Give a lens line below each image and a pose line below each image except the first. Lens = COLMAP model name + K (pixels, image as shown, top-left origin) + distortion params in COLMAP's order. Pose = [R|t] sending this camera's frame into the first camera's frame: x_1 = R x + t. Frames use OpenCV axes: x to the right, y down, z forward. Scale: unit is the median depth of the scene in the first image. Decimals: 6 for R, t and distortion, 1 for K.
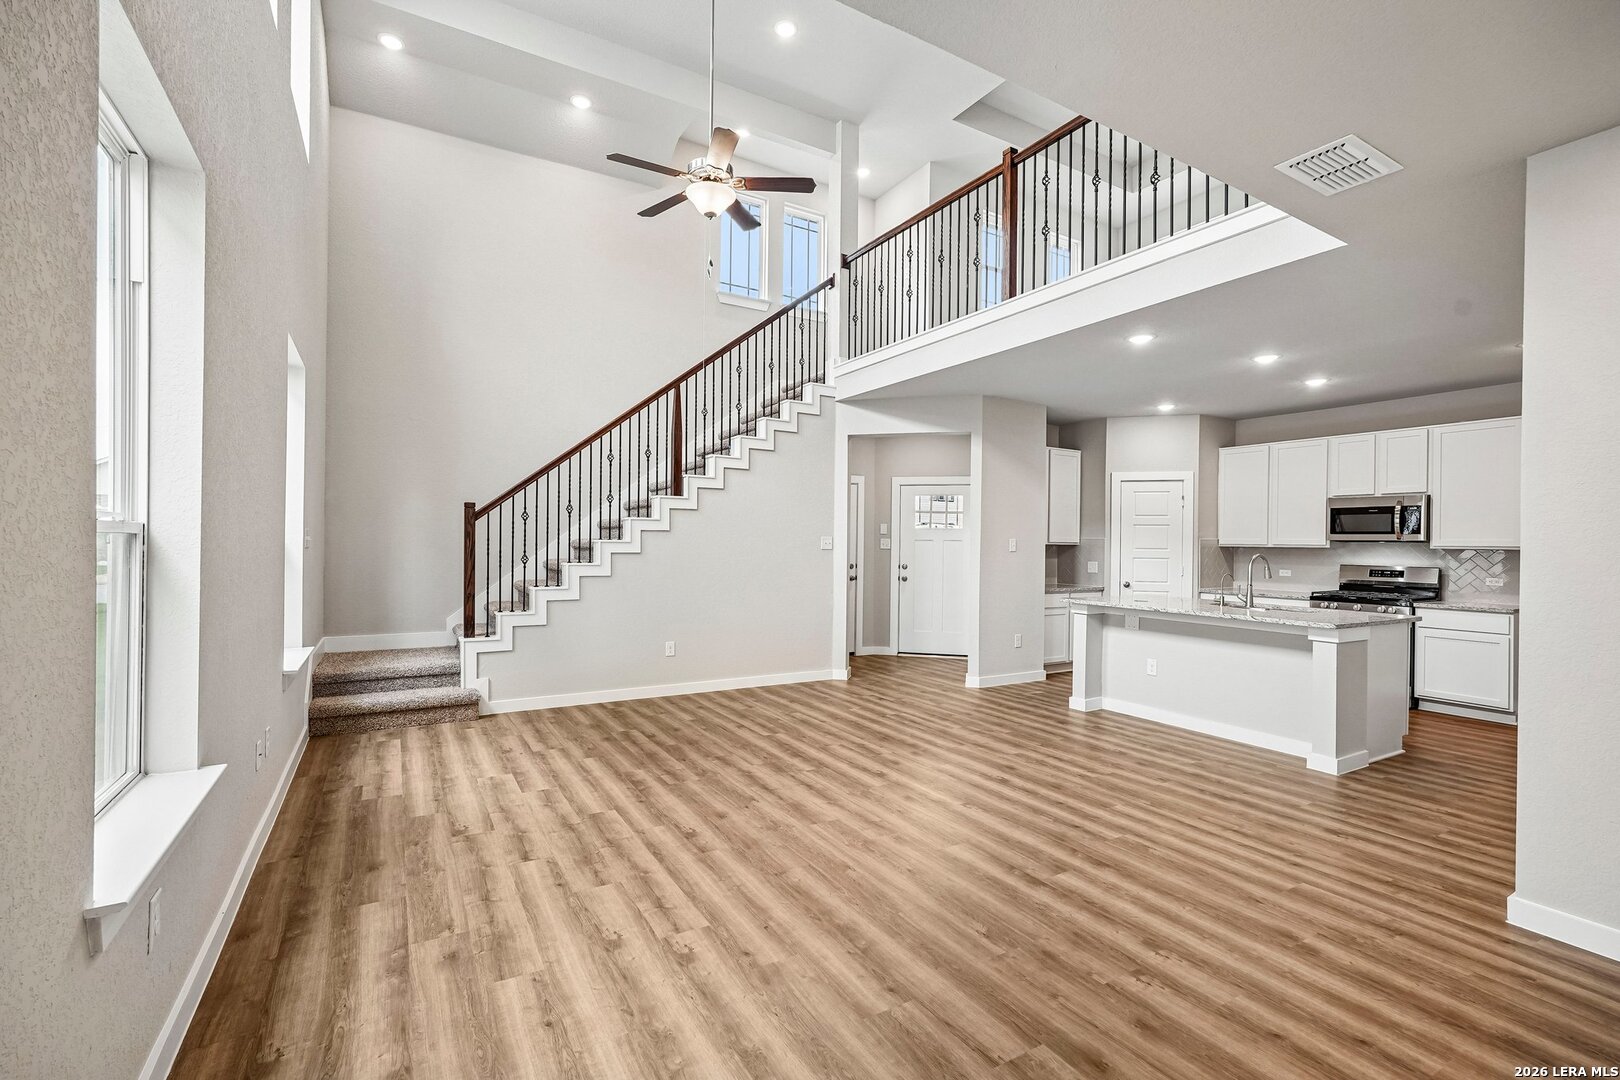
lens RADIAL K [[715.8, 0, 807.6], [0, 715.8, 541.3], [0, 0, 1]] dist [-0.010112, 0.005063]
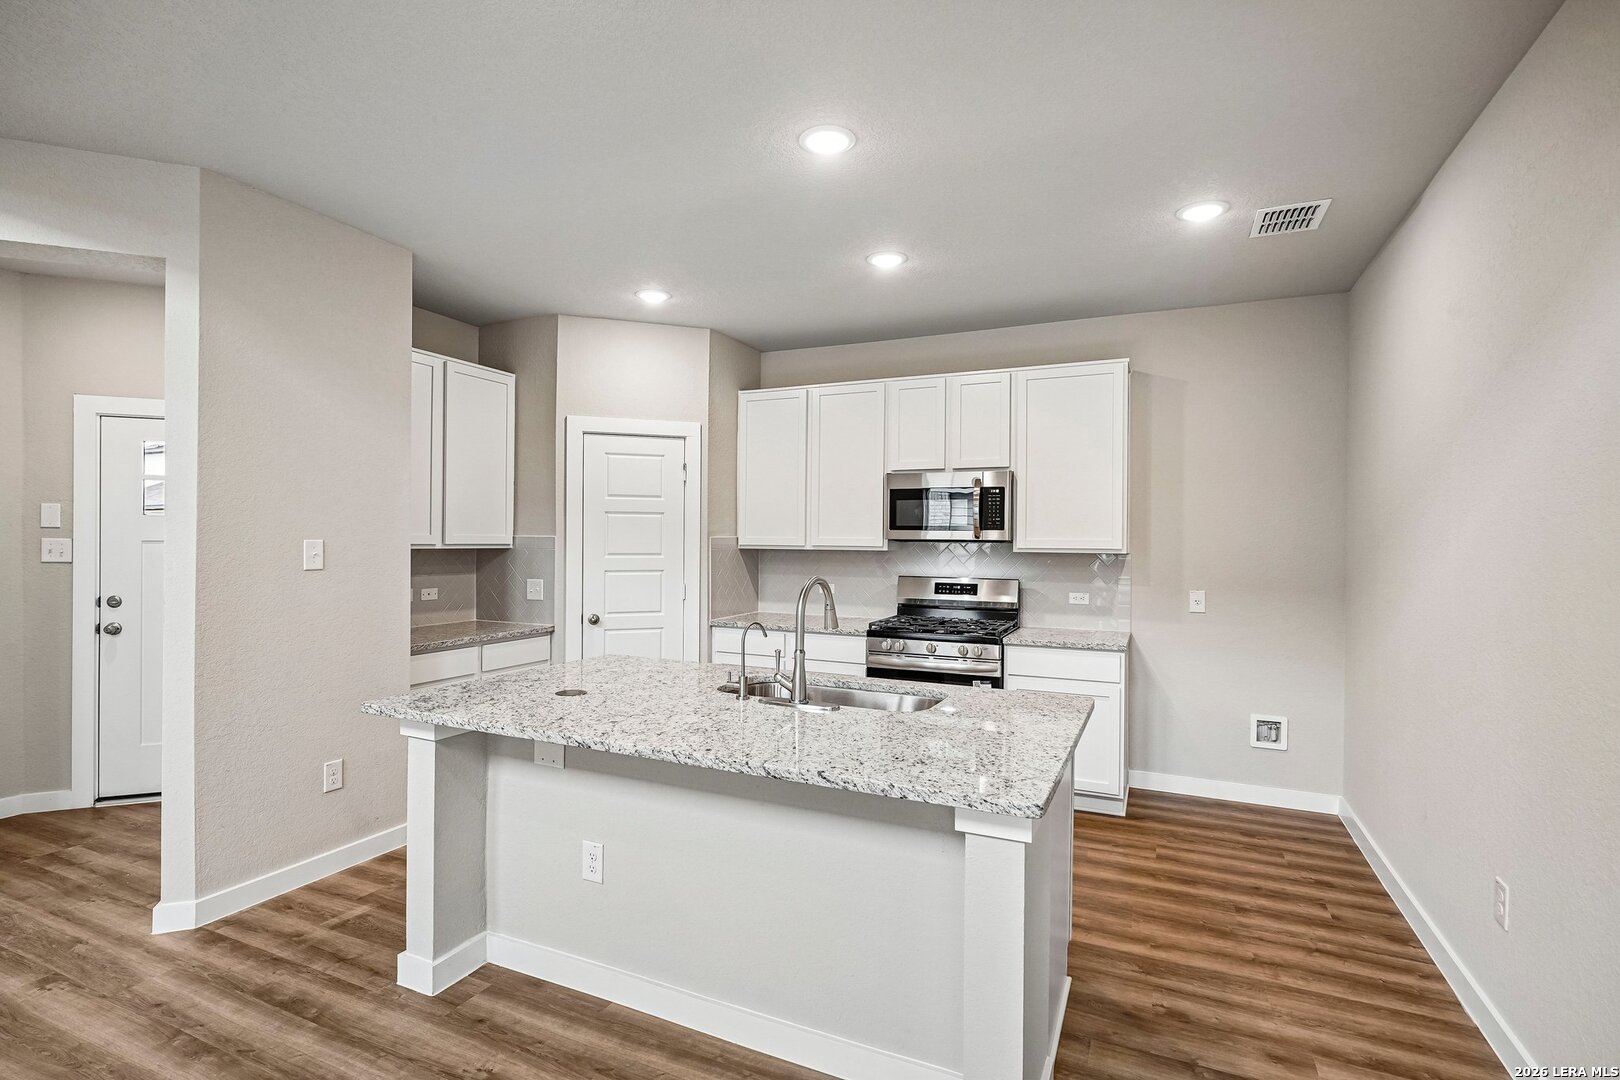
lens RADIAL K [[776.9, 0, 801.9], [0, 776.9, 545.2], [0, 0, 1]] dist [-0.001348, 0.002809]
pose [[0.824644, -0.010441, 0.565556, 0.296970], [0.001452, 0.999865, 0.016342, -0.008403], [-0.565651, -0.012655, 0.824548, 0.510261]]
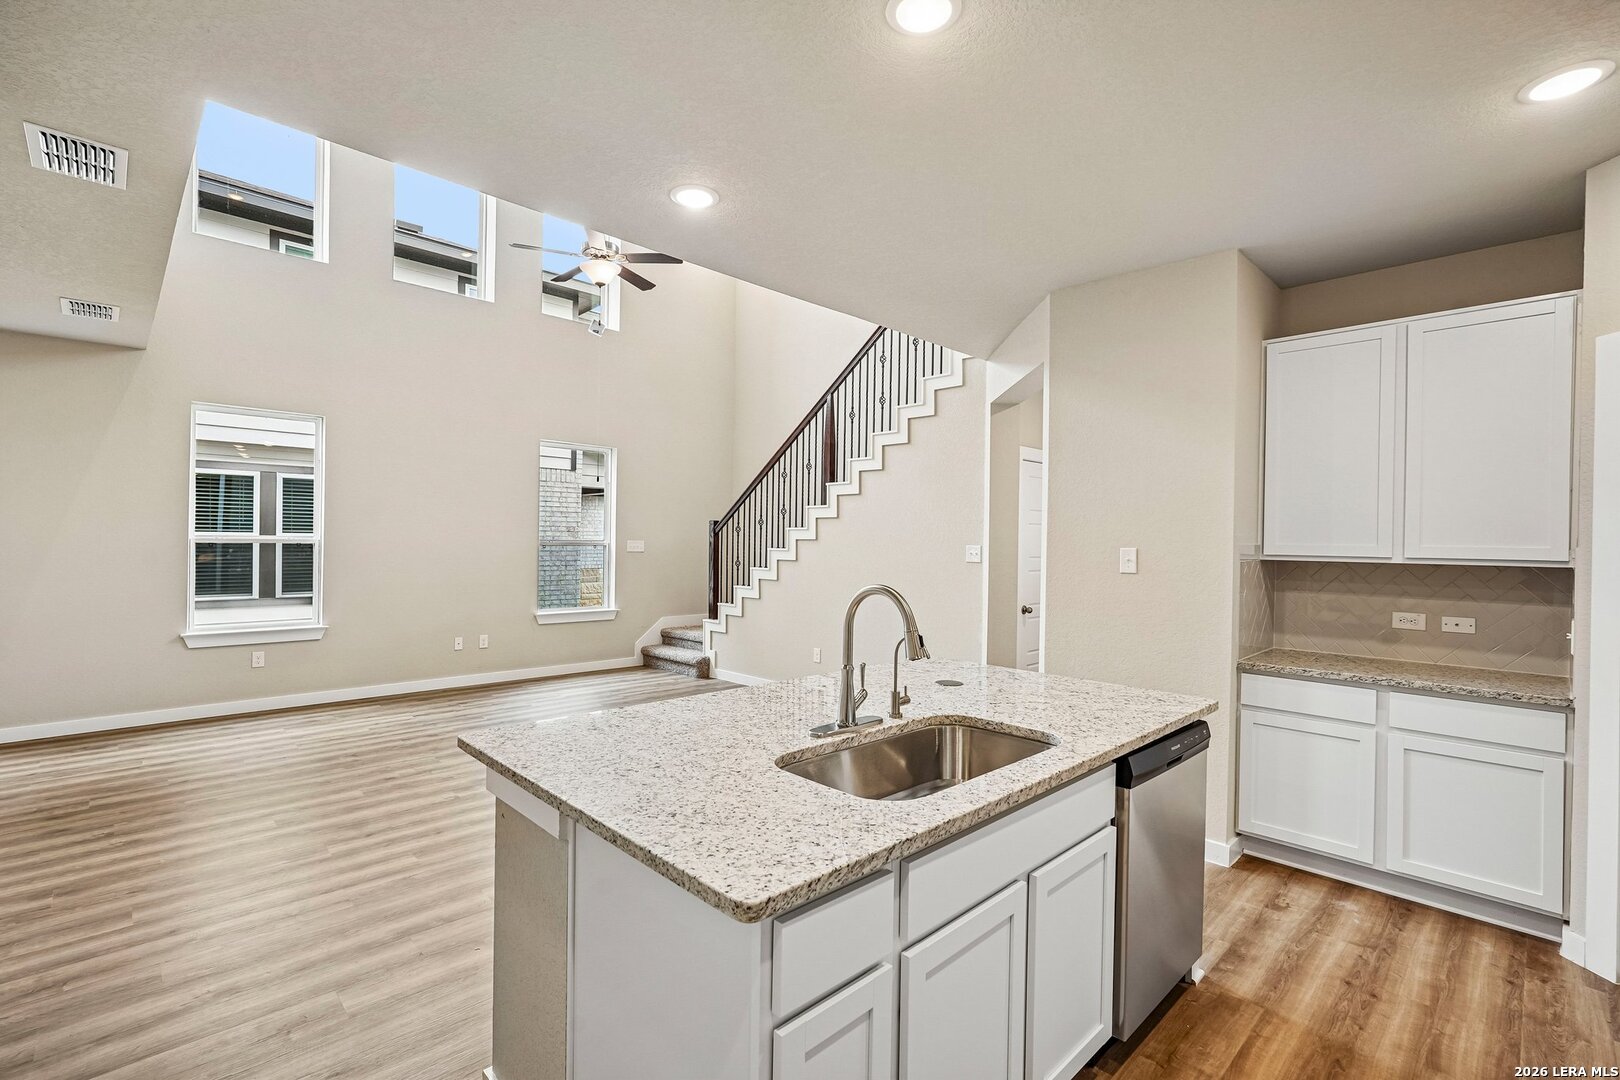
lens RADIAL K [[715.8, 0, 784.0], [0, 715.8, 543.6], [0, 0, 1]] dist [-0.010112, 0.005063]
pose [[0.232695, -0.007637, -0.972520, 0.811944], [-0.008104, 0.999919, -0.009791, 0.000496], [0.972516, 0.010160, 0.232614, 0.729703]]
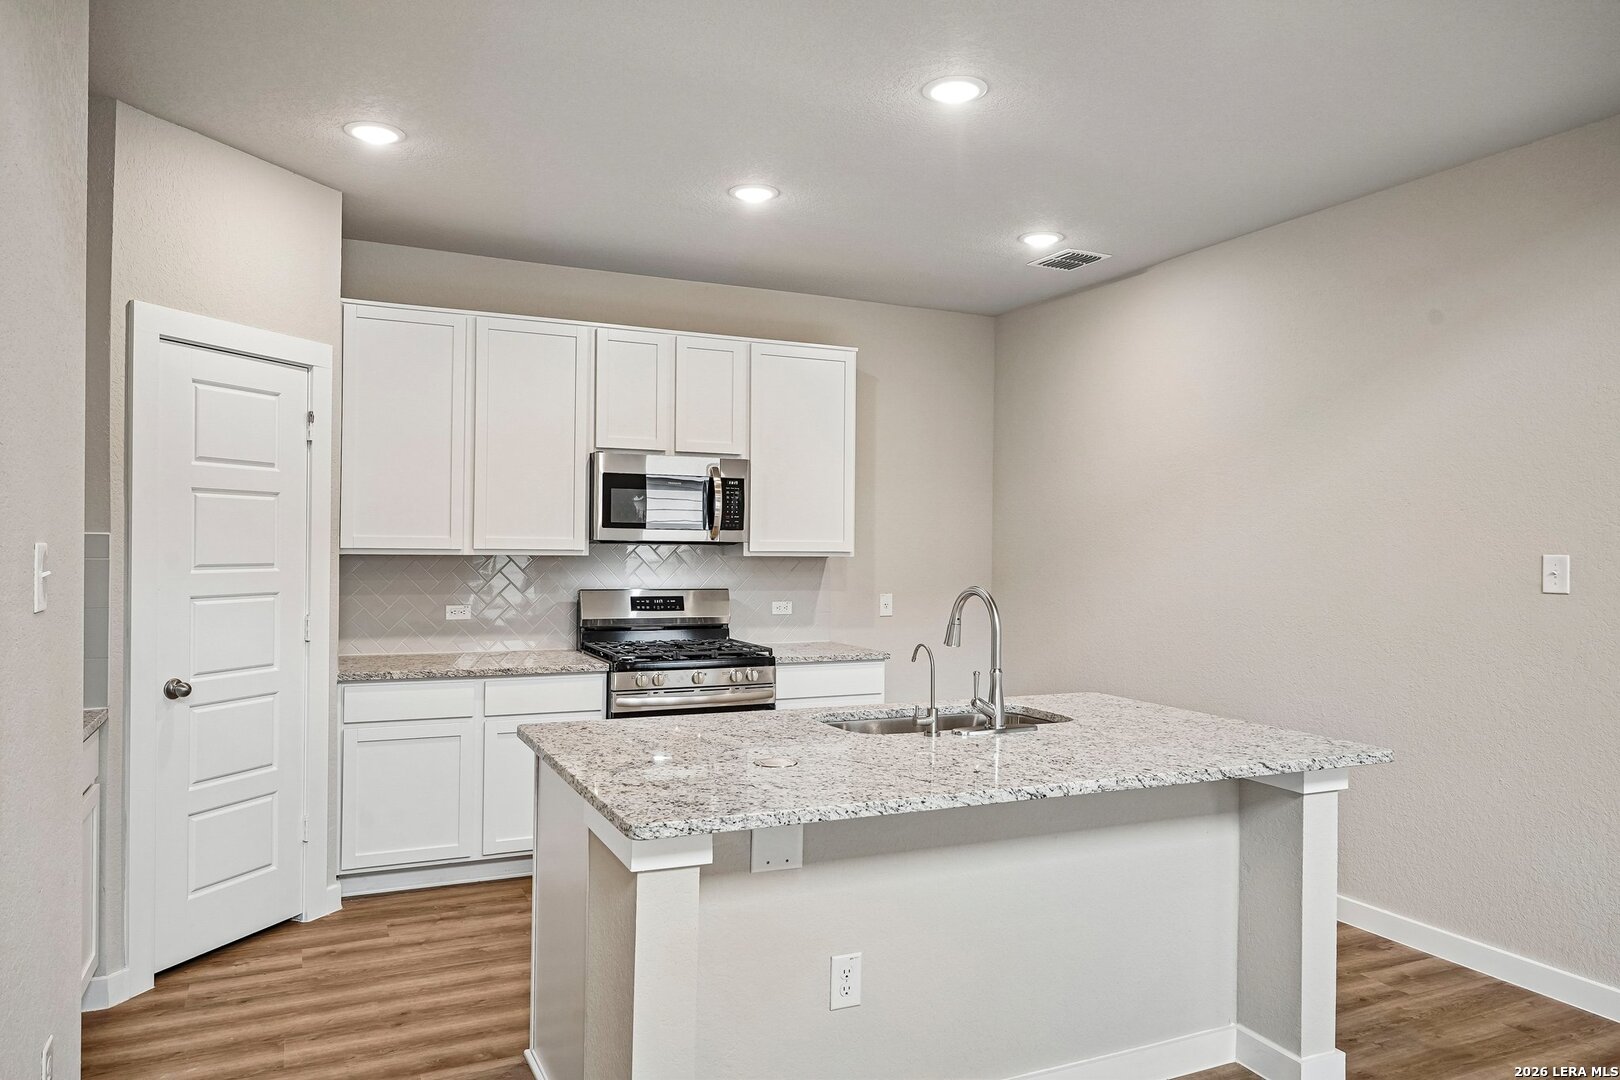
lens RADIAL K [[1081.2, 0, 802.9], [0, 1081.2, 547.1], [0, 0, 1]] dist [0.004805, 0.003748]
pose [[0.094440, -0.013902, 0.995433, 0.027990], [-0.011899, 0.999815, 0.015093, -0.010306], [-0.995459, -0.013270, 0.094257, 0.871560]]
